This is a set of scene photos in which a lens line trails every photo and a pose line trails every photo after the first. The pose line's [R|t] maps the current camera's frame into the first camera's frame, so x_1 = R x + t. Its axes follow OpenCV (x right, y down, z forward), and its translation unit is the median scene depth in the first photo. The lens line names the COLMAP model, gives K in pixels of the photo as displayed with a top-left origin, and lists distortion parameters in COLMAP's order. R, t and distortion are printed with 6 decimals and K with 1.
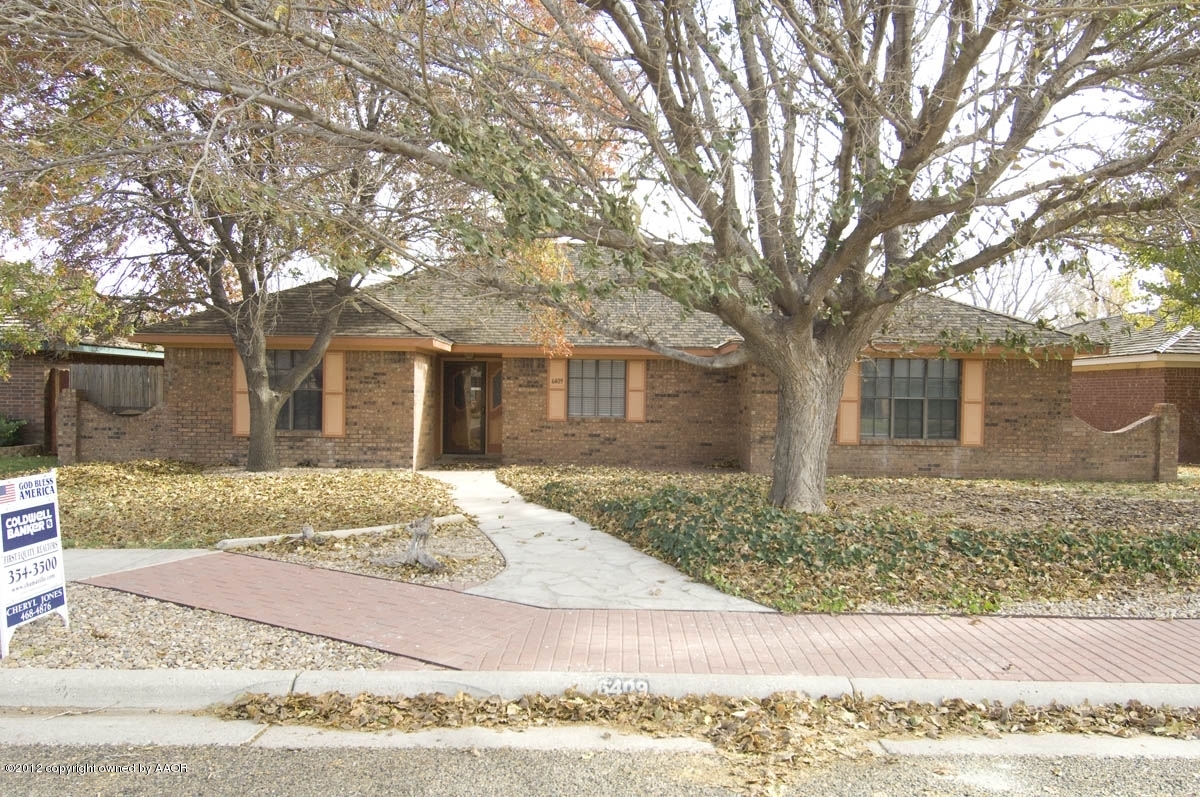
lens RADIAL K [[617.1, 0, 604.0], [0, 617.1, 402.7], [0, 0, 1]] dist [0.048353, -0.053622]
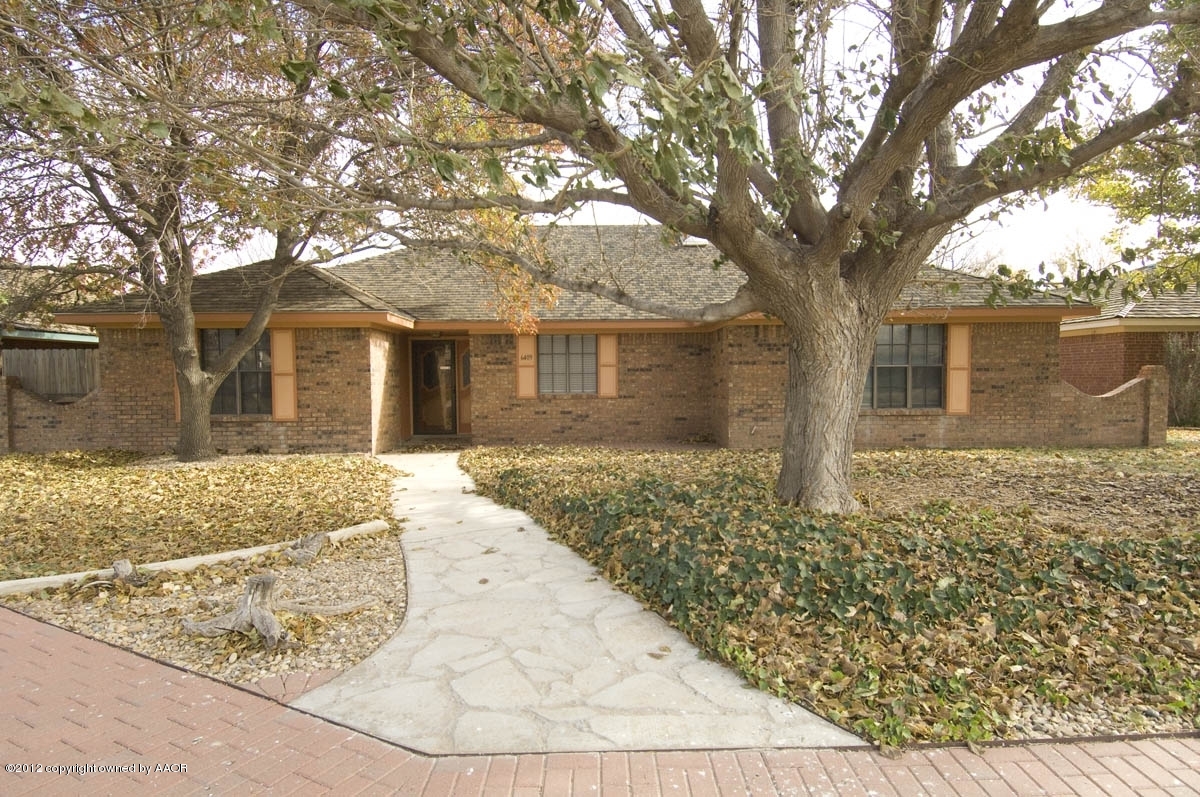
lens RADIAL K [[617.1, 0, 604.0], [0, 617.1, 402.7], [0, 0, 1]] dist [0.048353, -0.053622]
pose [[0.998774, -0.023358, 0.043633, 0.021897], [0.021671, 0.999014, 0.038744, 0.011776], [-0.044495, -0.037751, 0.998296, 0.279979]]
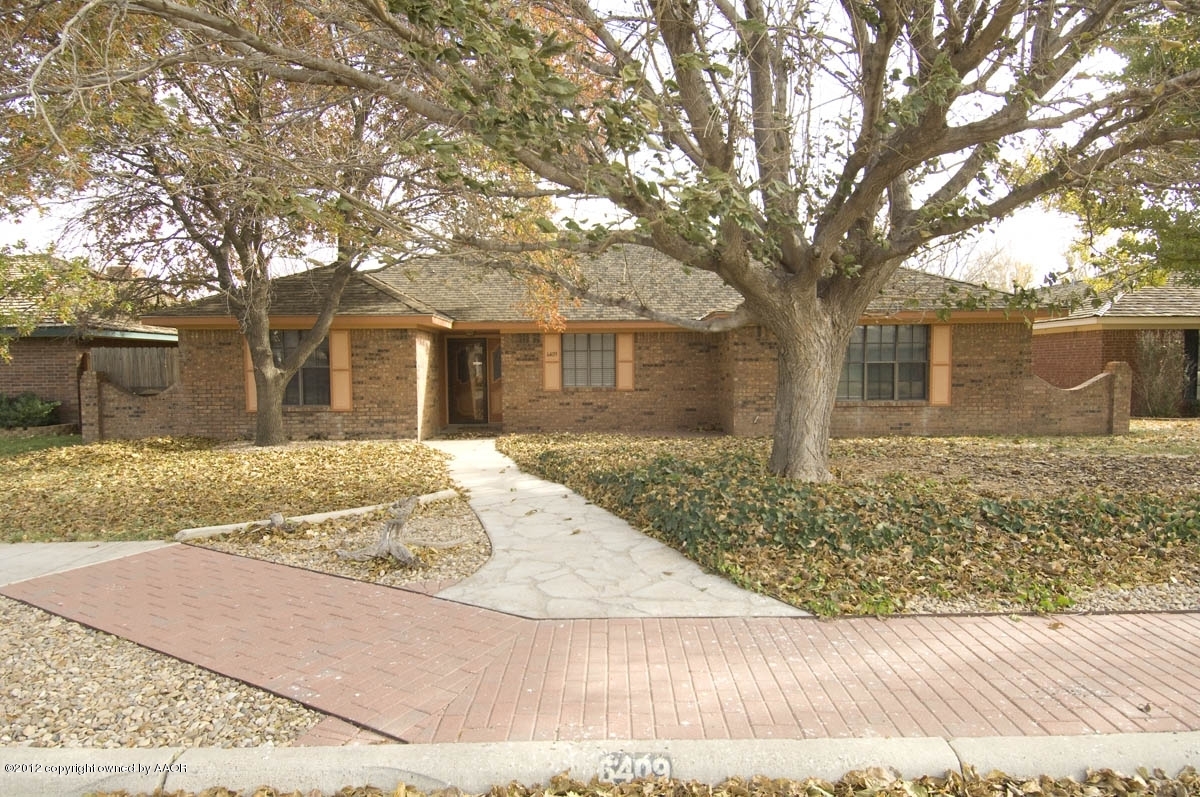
lens RADIAL K [[563.2, 0, 607.4], [0, 563.2, 394.5], [0, 0, 1]] dist [0.043001, -0.048075]
pose [[0.999539, -0.023046, 0.019773, -0.001256], [0.022289, 0.999041, 0.037673, 0.004063], [-0.020622, -0.037215, 0.999094, 0.148248]]
